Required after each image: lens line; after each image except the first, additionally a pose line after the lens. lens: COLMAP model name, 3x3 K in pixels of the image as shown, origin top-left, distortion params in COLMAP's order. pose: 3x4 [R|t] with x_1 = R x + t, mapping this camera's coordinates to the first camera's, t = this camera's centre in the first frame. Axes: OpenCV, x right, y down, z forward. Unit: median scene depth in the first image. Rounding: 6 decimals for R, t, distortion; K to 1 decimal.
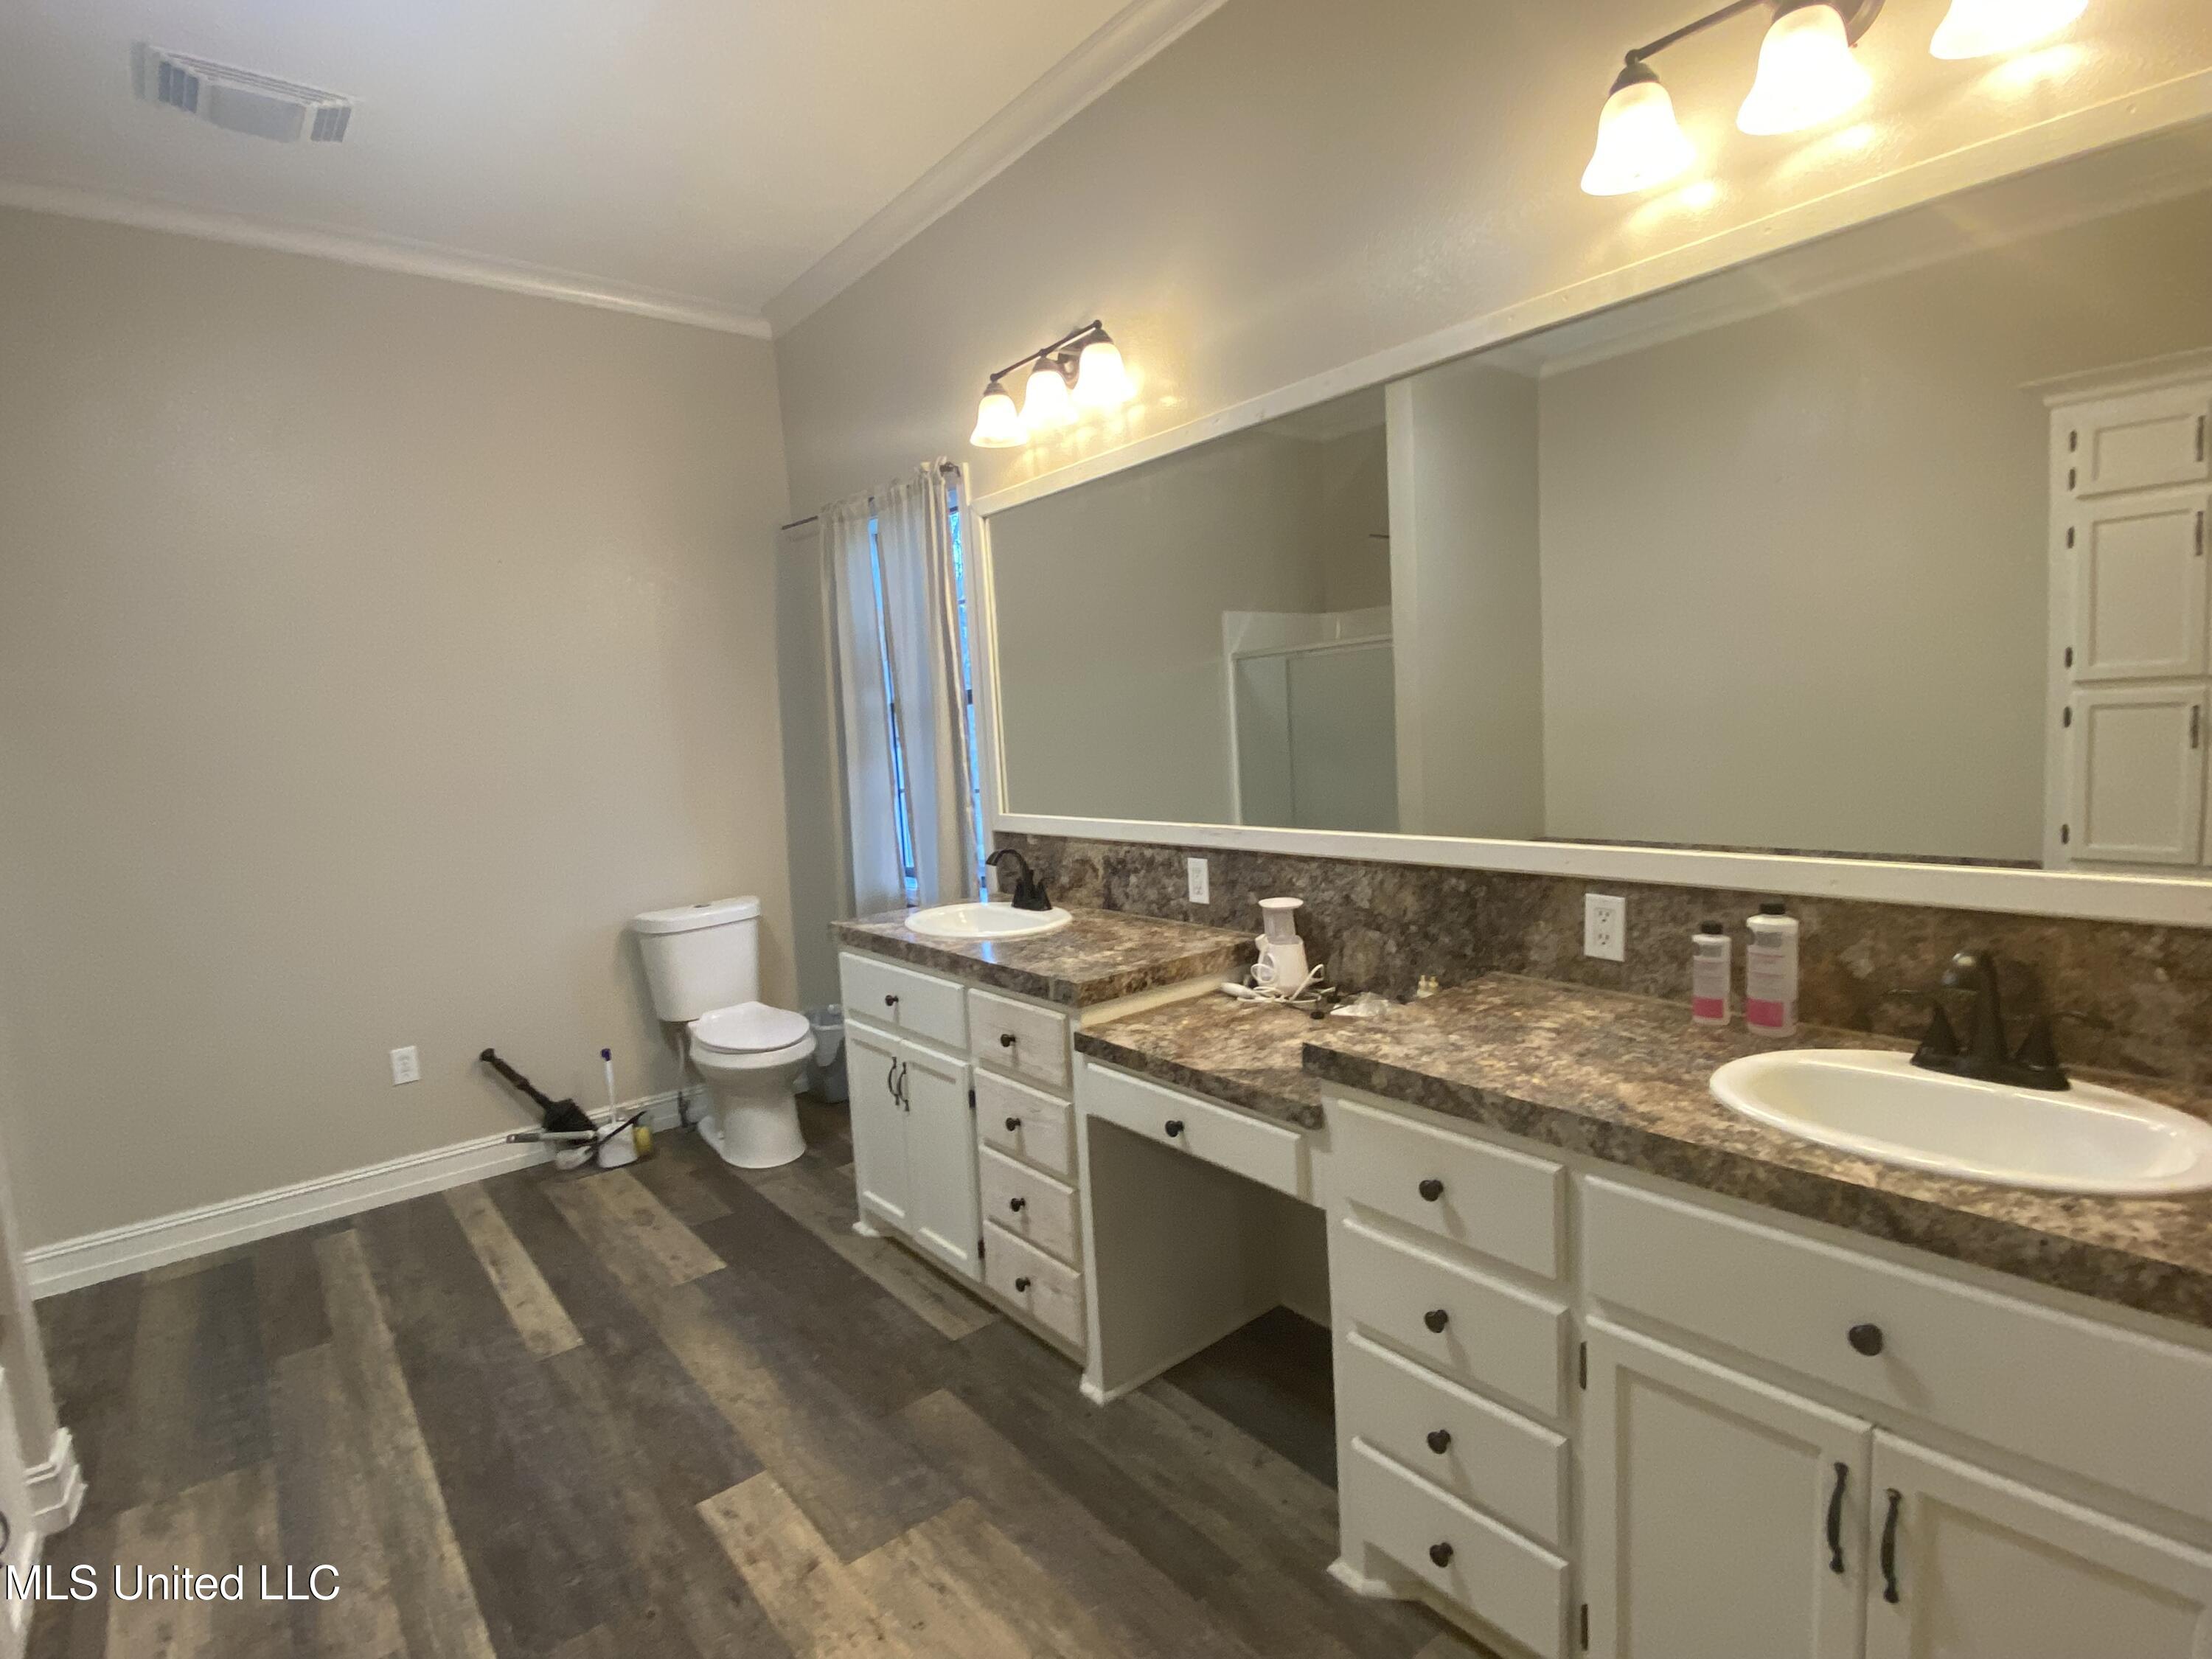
lens RADIAL K [[1088.8, 0, 1108.9], [0, 1088.8, 828.4], [0, 0, 1]] dist [-0.000189, -0.011308]
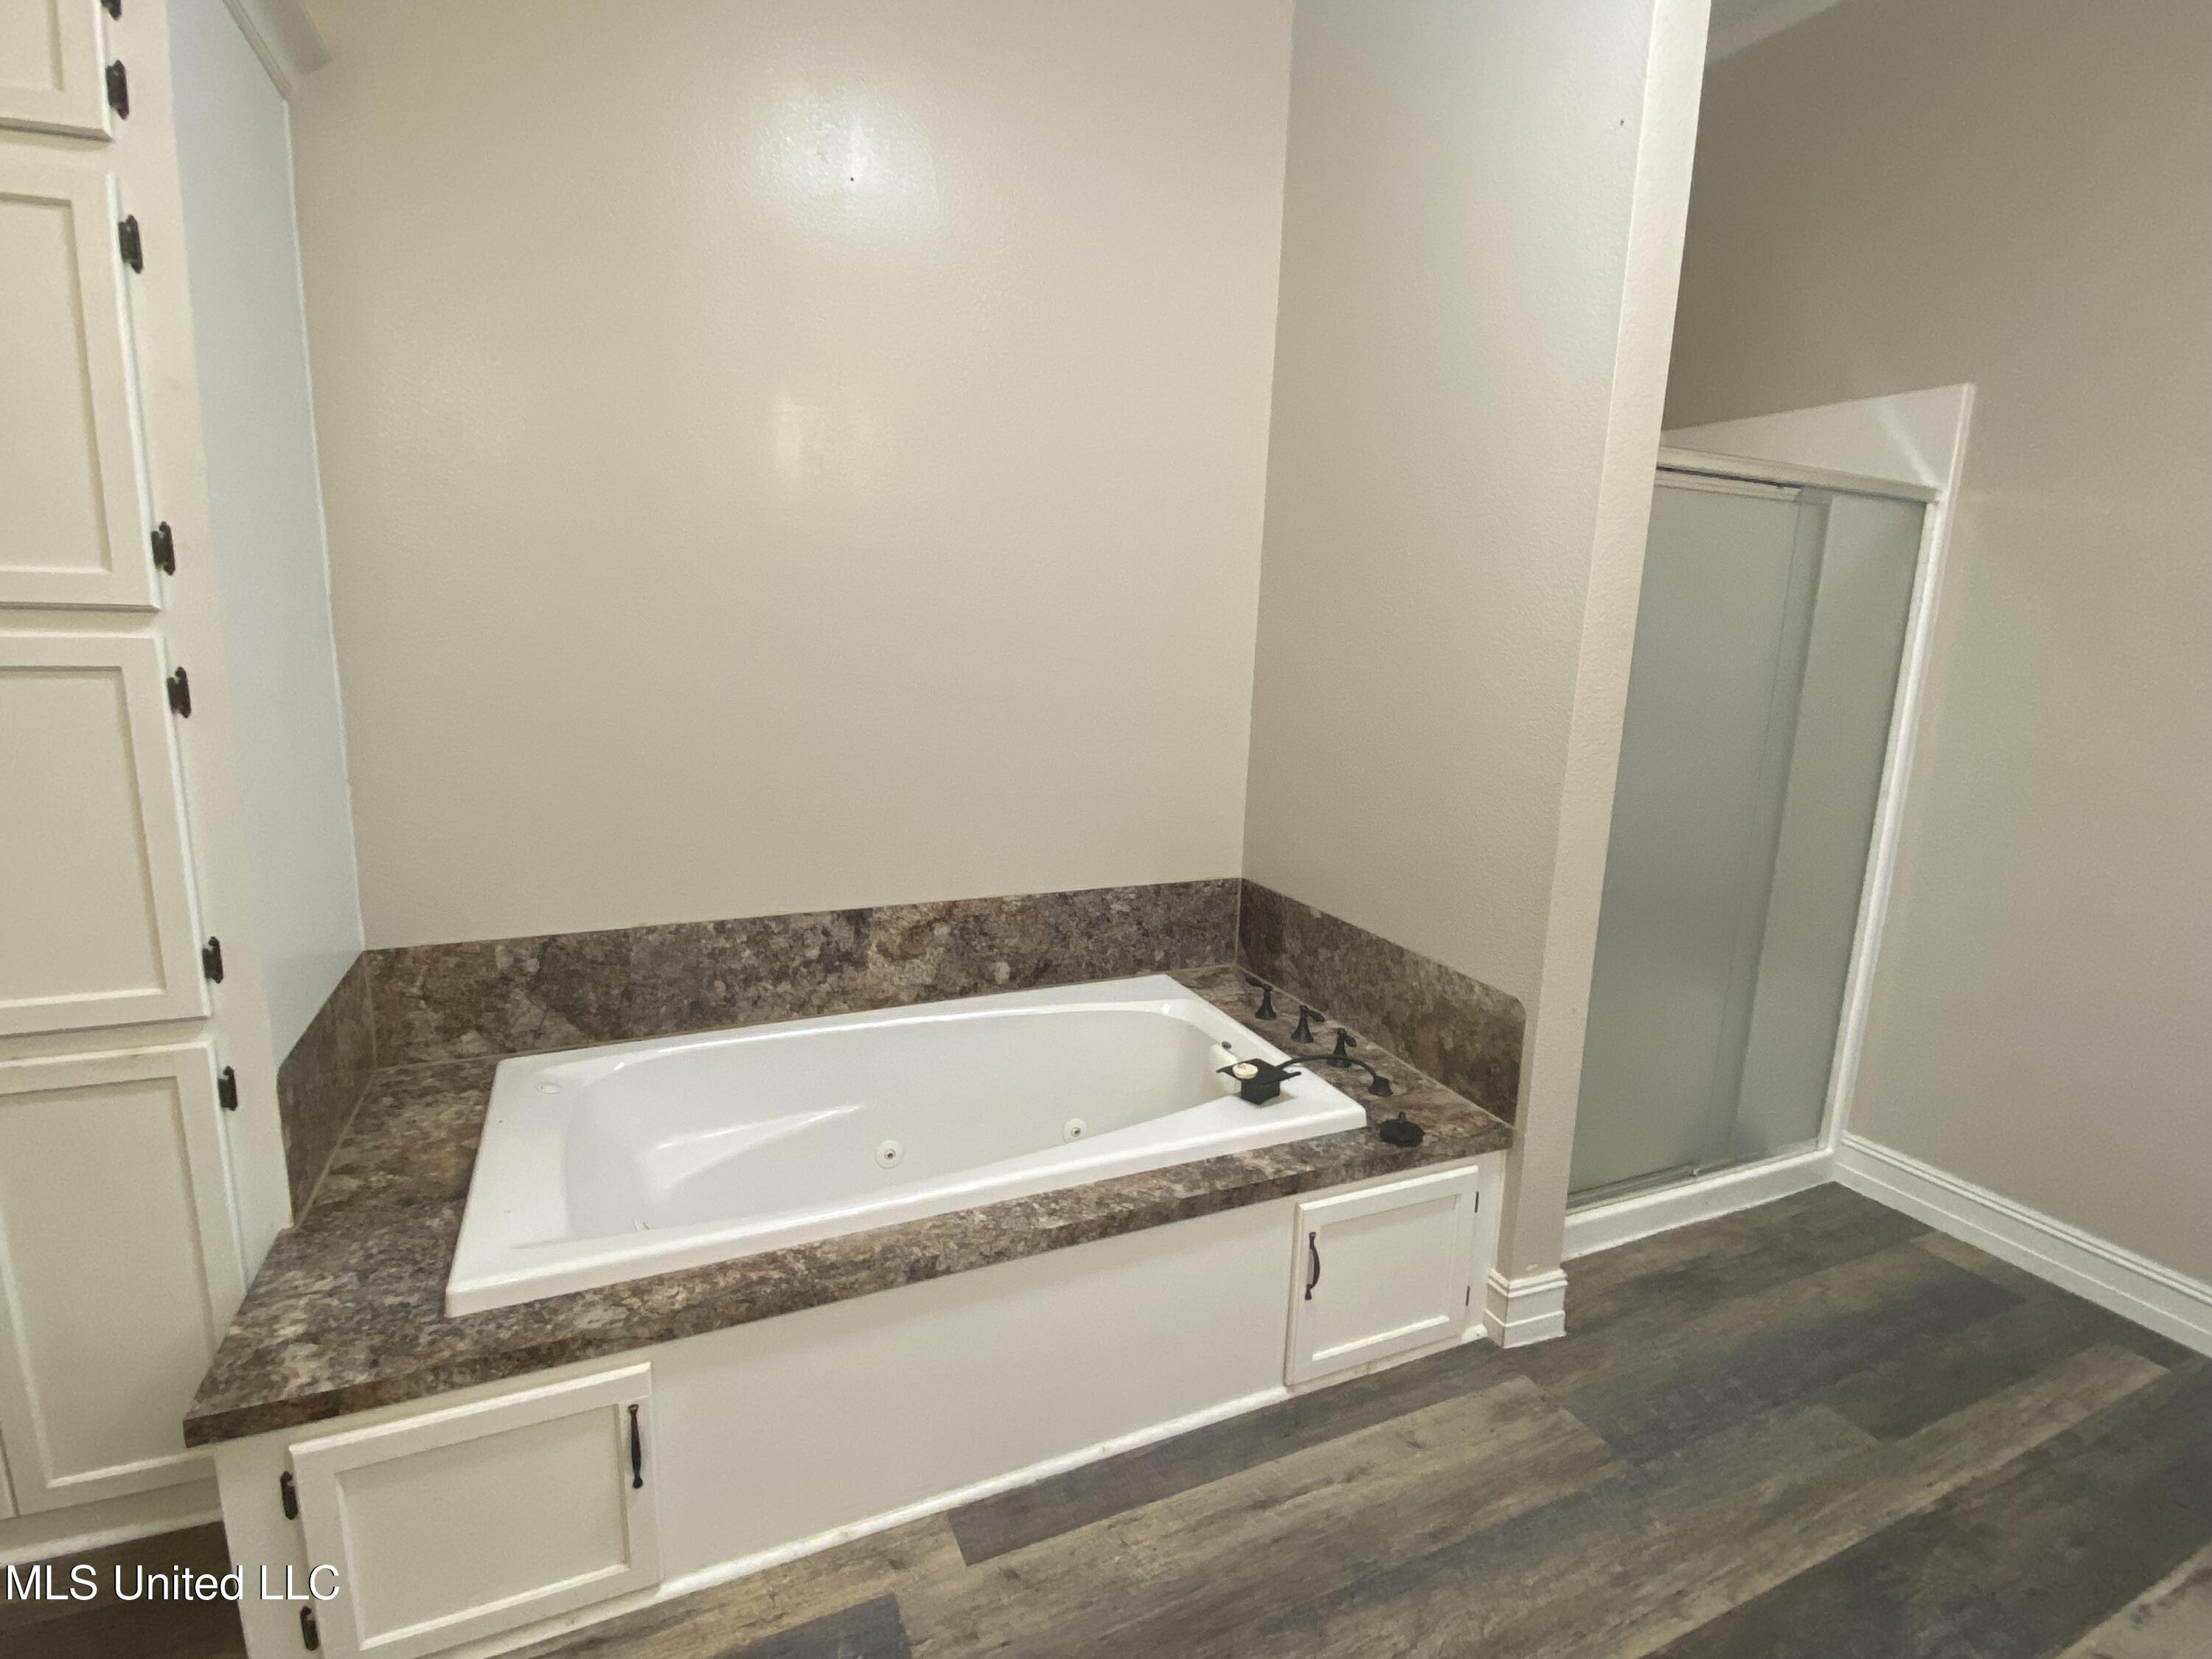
lens RADIAL K [[1088.8, 0, 1102.1], [0, 1088.8, 832.2], [0, 0, 1]] dist [-0.000189, -0.011308]
pose [[-0.272085, 0.240417, -0.931756, -0.007542], [-0.113015, 0.953601, 0.279056, -0.047611], [0.955613, 0.181229, -0.232290, 0.533607]]
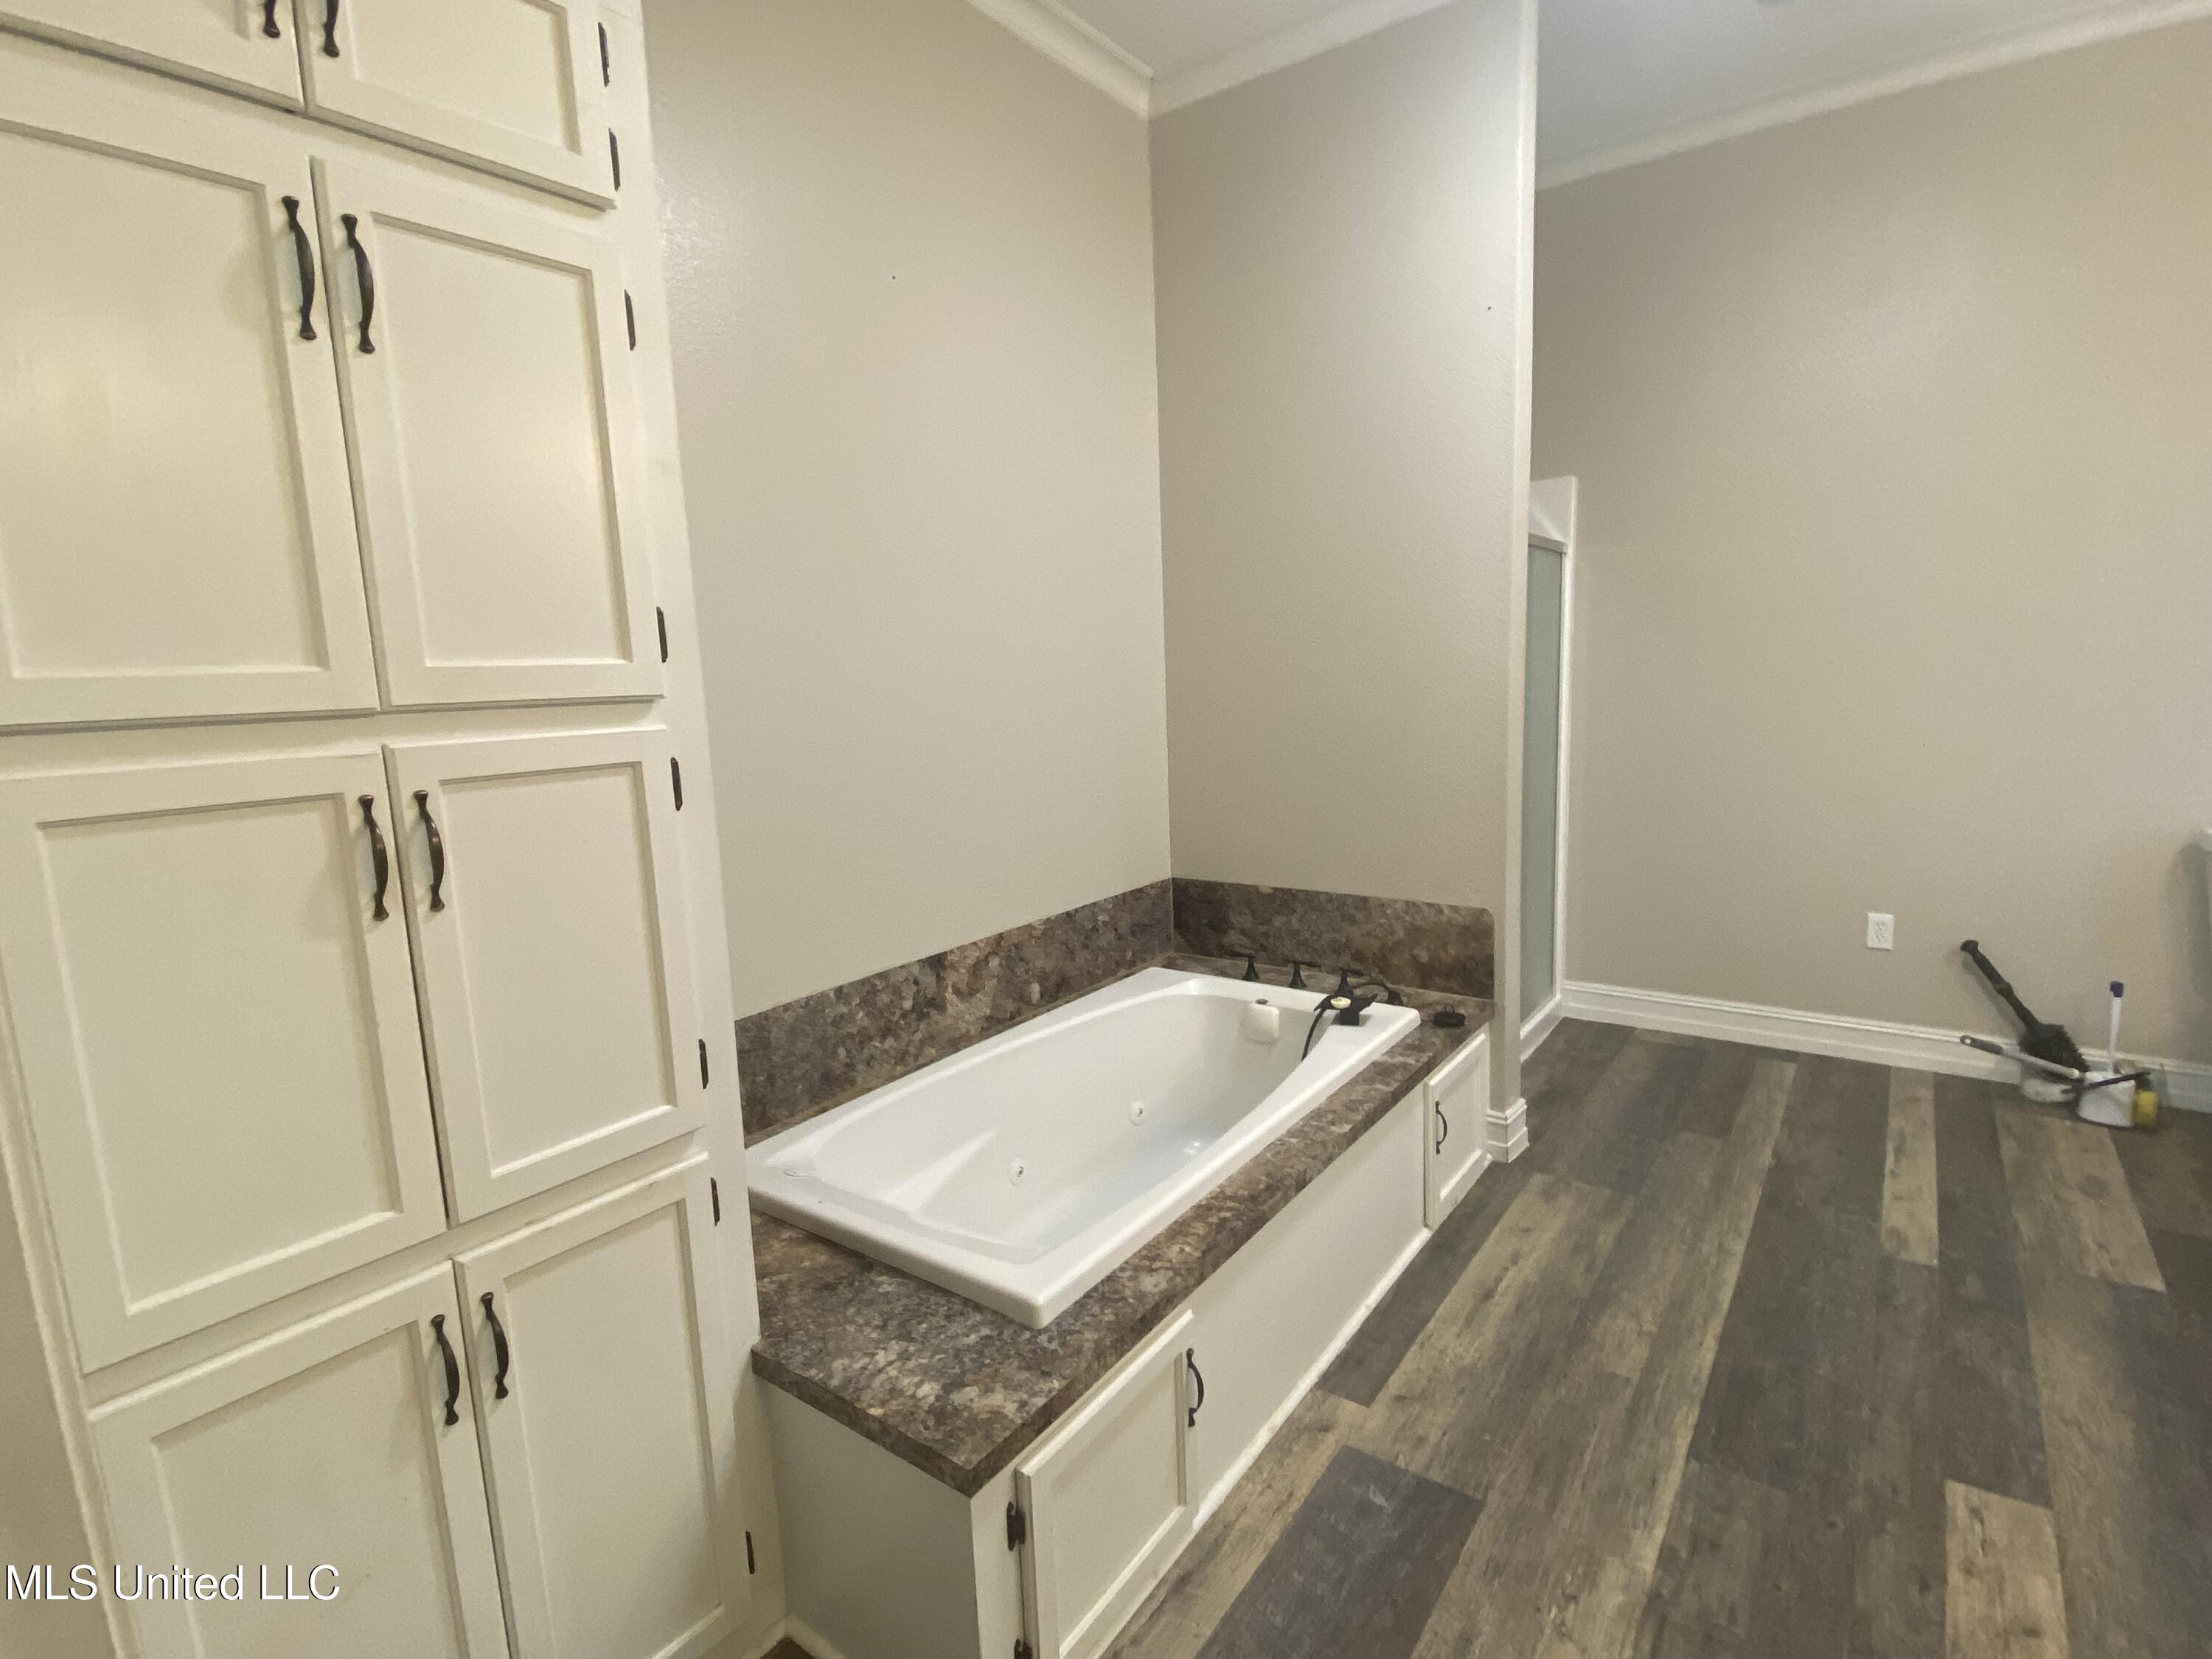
lens RADIAL K [[1088.8, 0, 1099.8], [0, 1088.8, 834.6], [0, 0, 1]] dist [-0.000189, -0.011308]
pose [[0.236015, 0.196202, -0.951736, 0.128732], [-0.070394, 0.980284, 0.184631, -0.001963], [0.969196, 0.023421, 0.245173, 0.072879]]
